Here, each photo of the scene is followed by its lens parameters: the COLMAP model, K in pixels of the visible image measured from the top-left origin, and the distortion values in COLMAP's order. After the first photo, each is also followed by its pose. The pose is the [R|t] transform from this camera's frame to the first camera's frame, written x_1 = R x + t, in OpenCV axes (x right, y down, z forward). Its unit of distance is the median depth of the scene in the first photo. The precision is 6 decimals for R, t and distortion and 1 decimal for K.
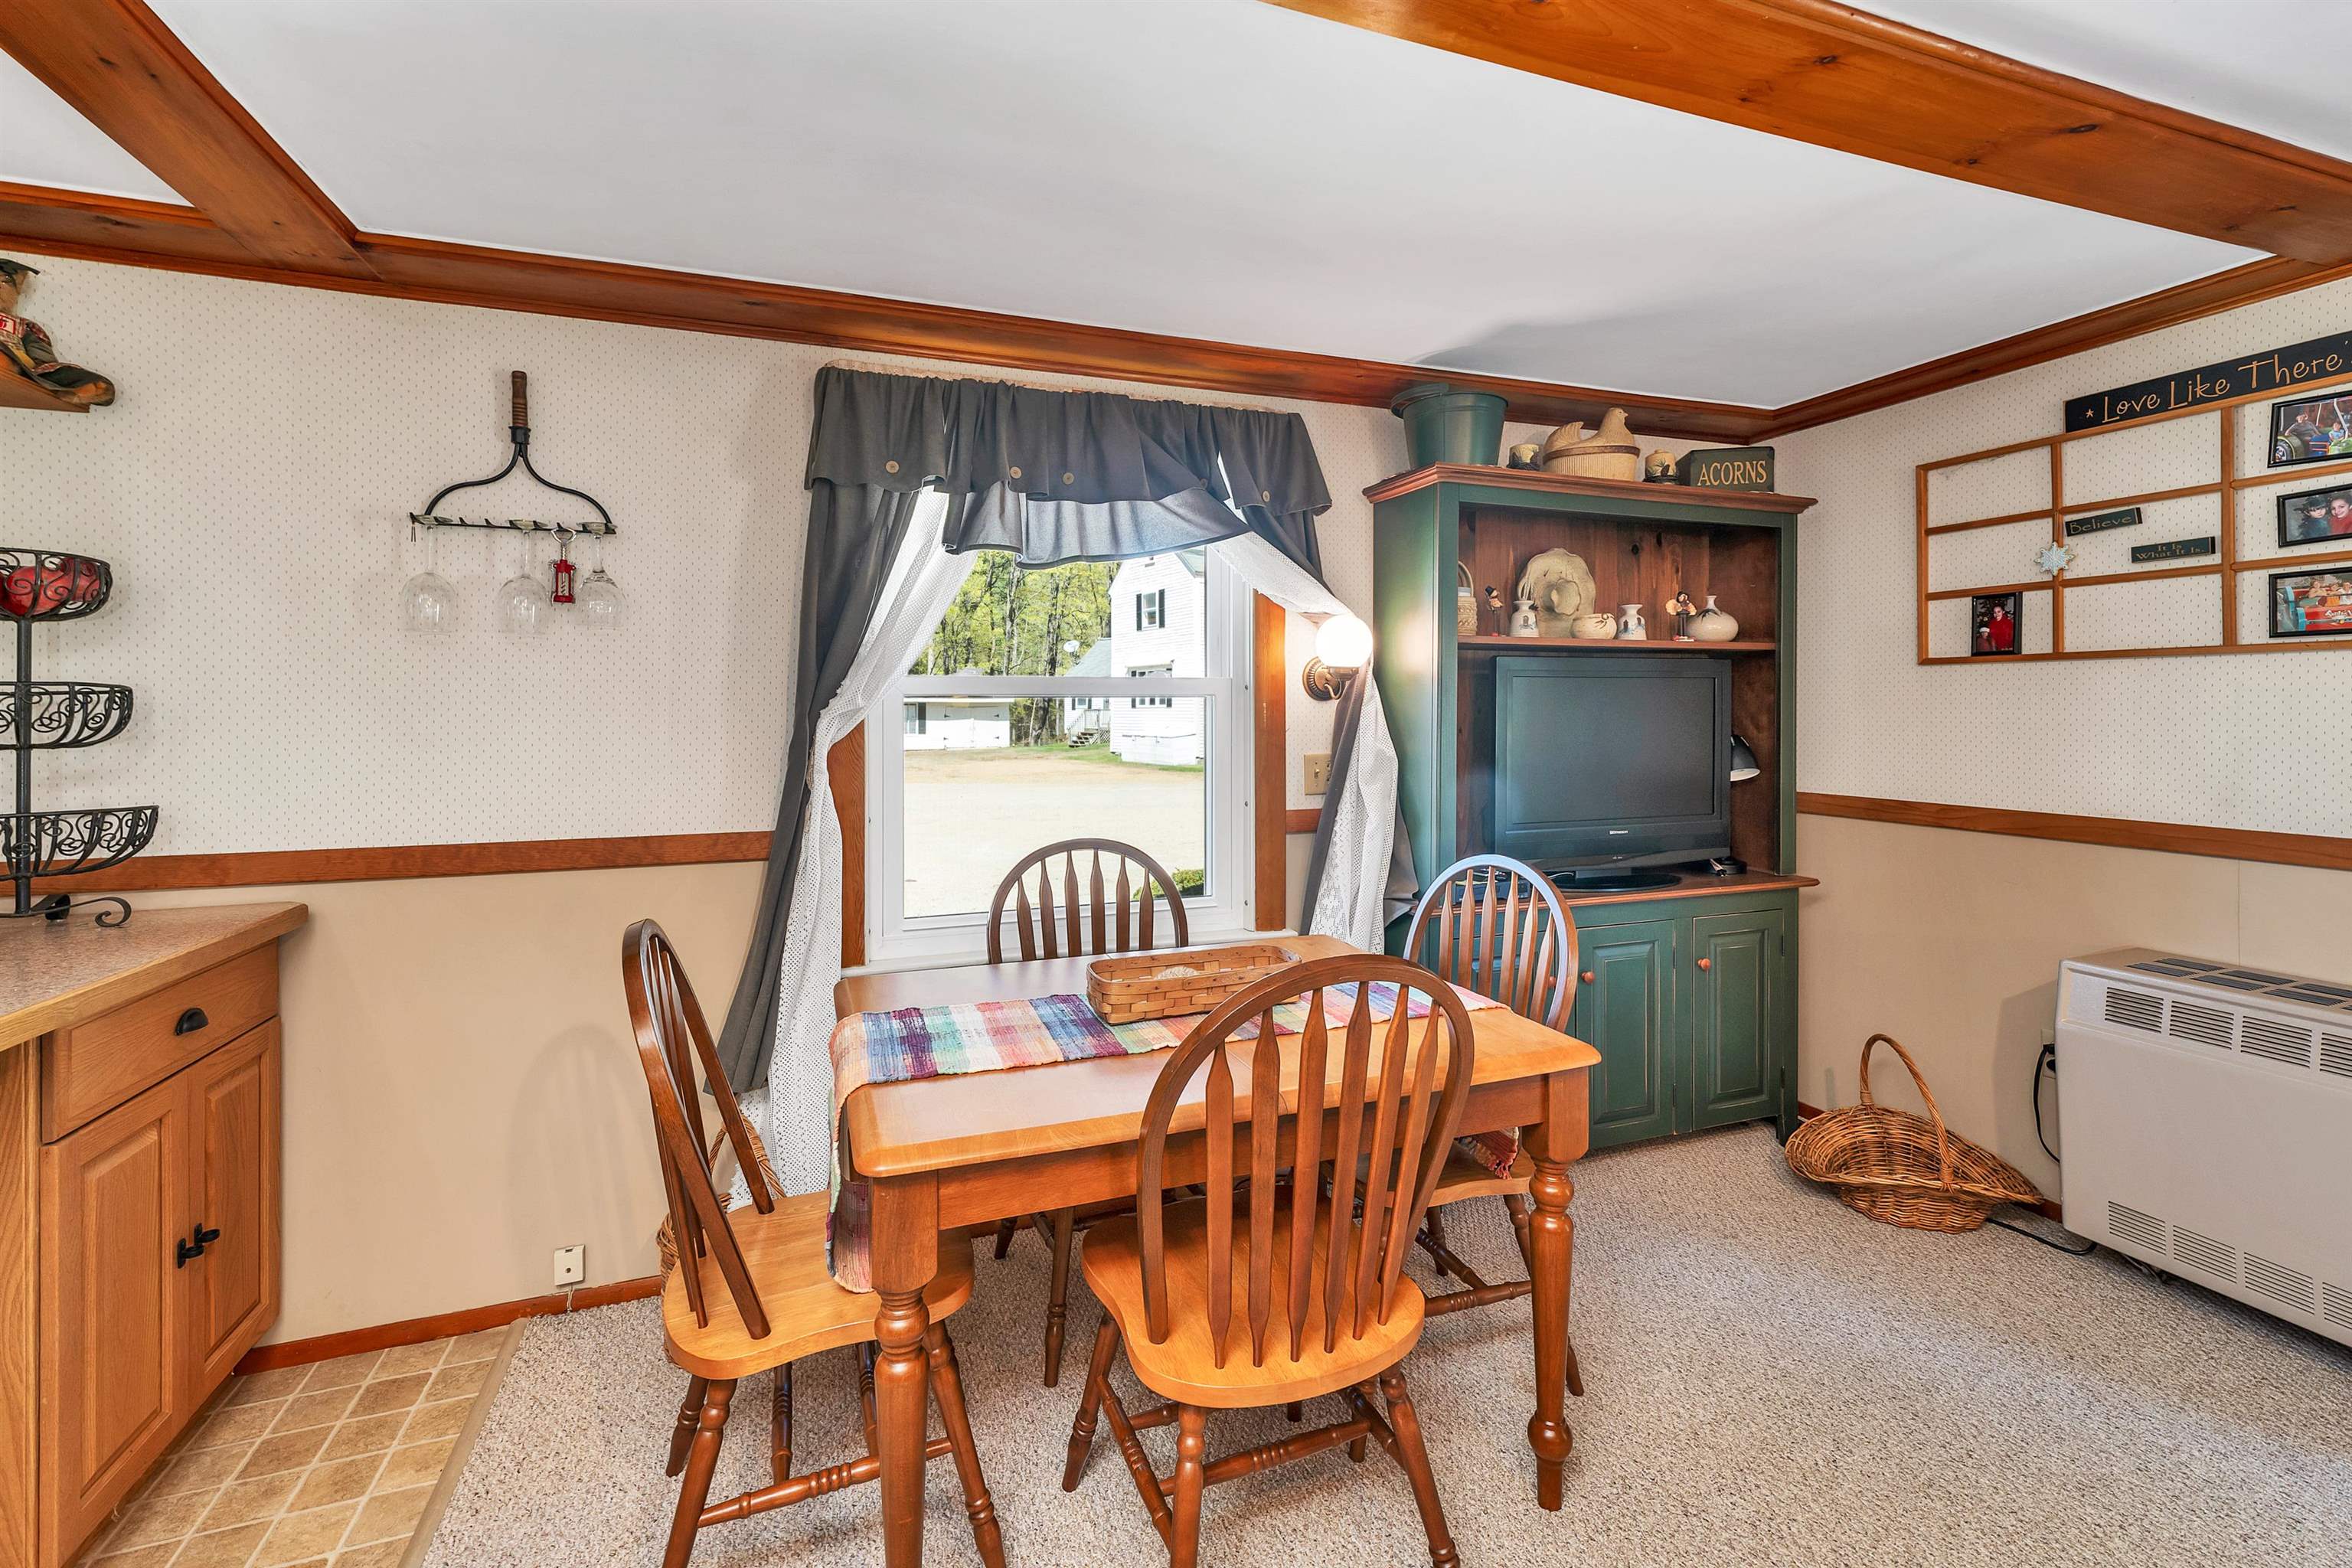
lens RADIAL K [[1005.2, 0, 1190.2], [0, 1005.2, 708.3], [0, 0, 1]] dist [0.002045, 0.000420]
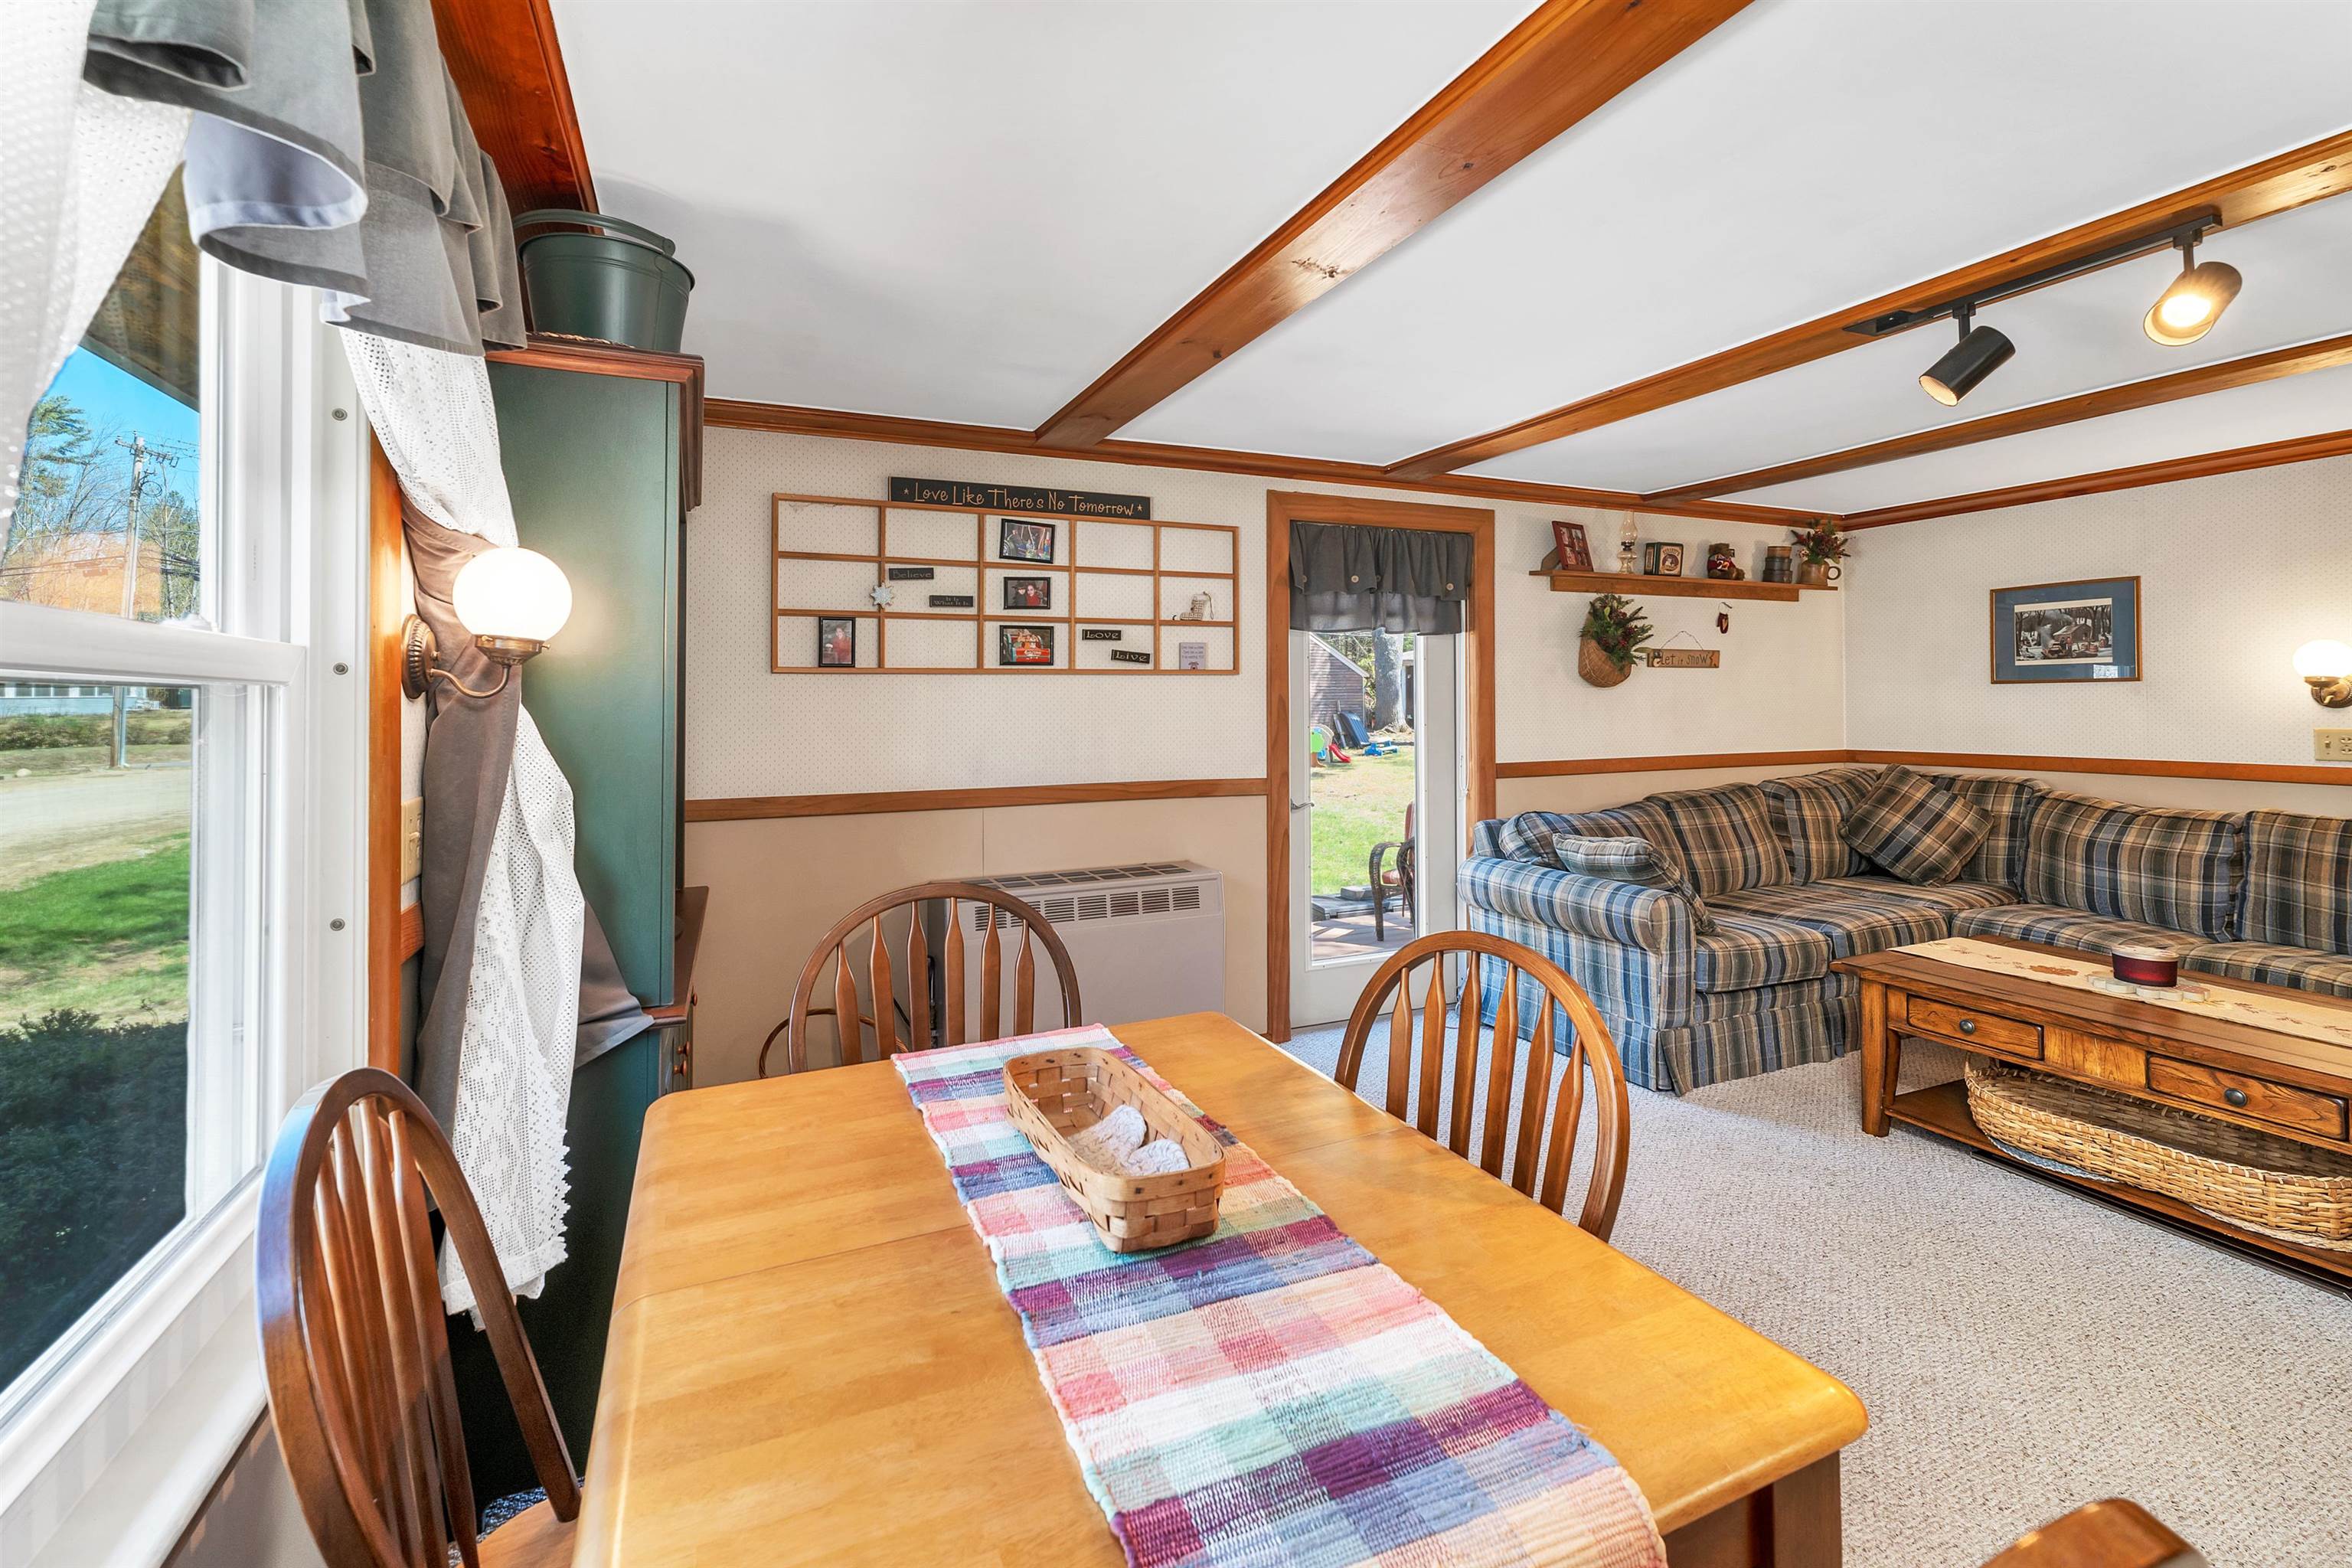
lens RADIAL K [[1005.2, 0, 1168.5], [0, 1005.2, 691.8], [0, 0, 1]] dist [0.002045, 0.000420]
pose [[-0.046808, 0.018946, 0.998724, -0.446933], [0.014339, 0.999730, -0.018293, 0.004423], [-0.998801, 0.013465, -0.047067, 0.693456]]
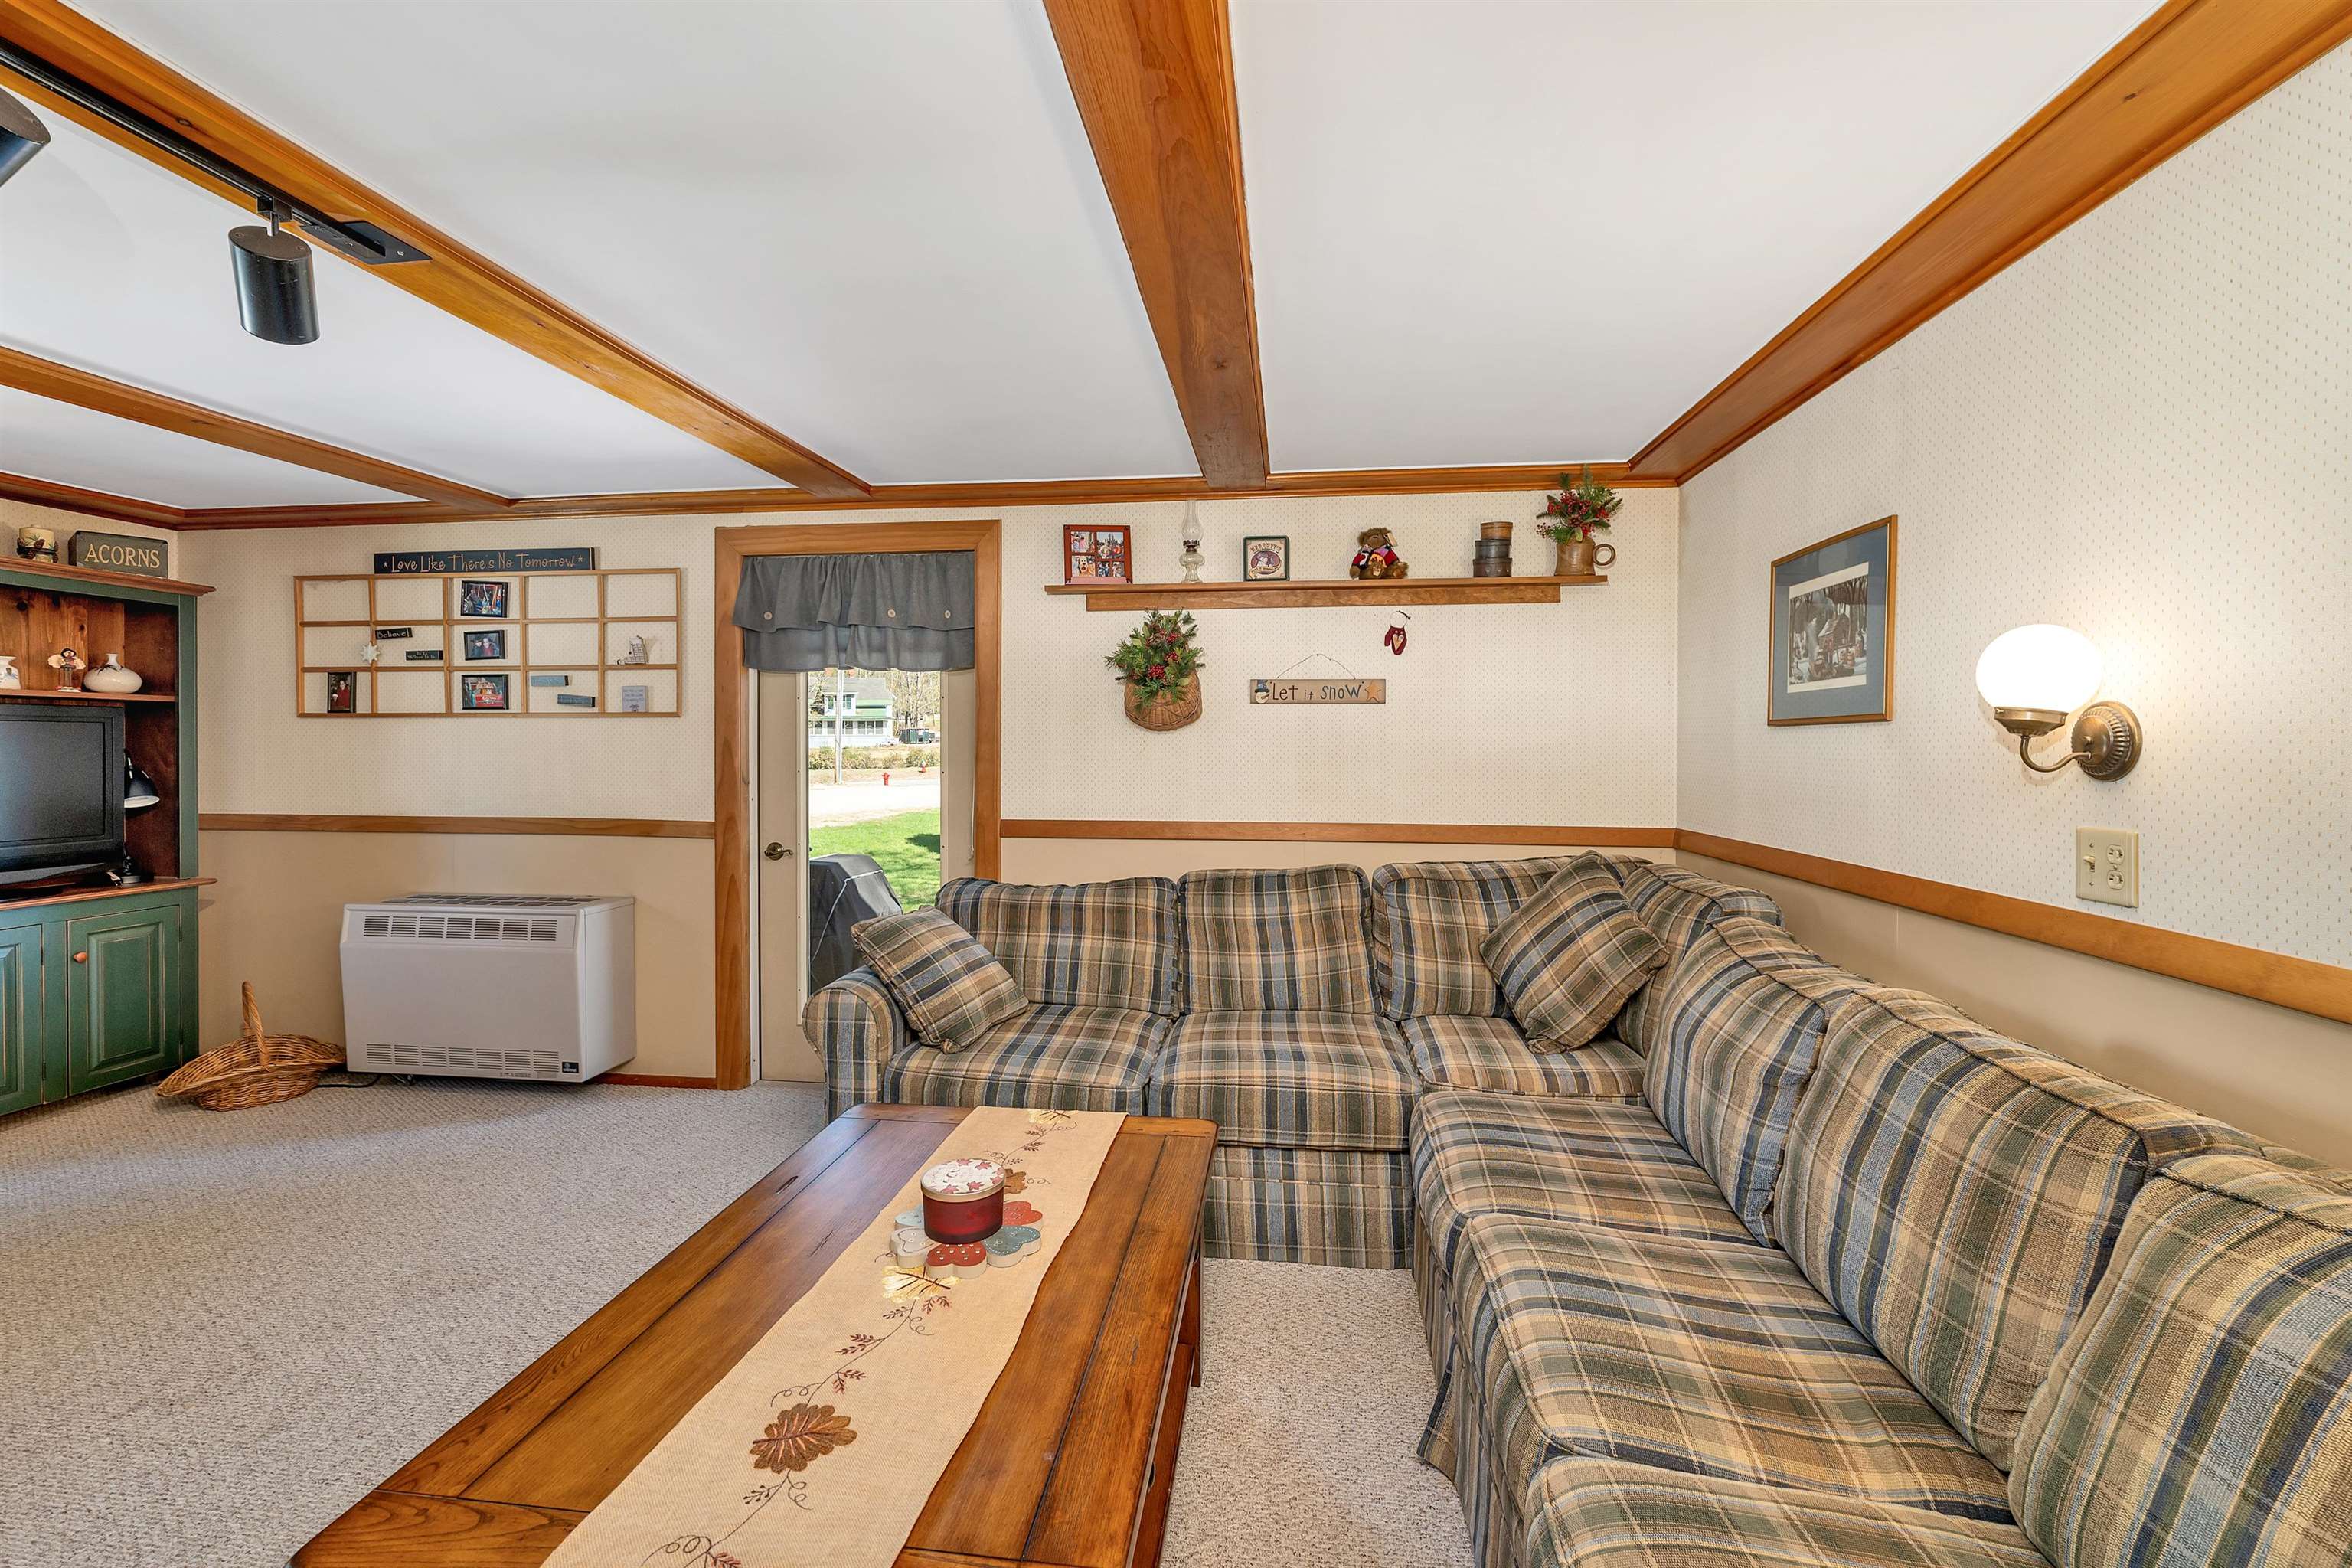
lens RADIAL K [[1005.2, 0, 1162.1], [0, 1005.2, 762.7], [0, 0, 1]] dist [0.002045, 0.000420]
pose [[0.476688, -0.003822, 0.879064, 0.069706], [-0.001309, 0.999986, 0.005057, 0.012604], [-0.879072, -0.003562, 0.476677, -0.824535]]
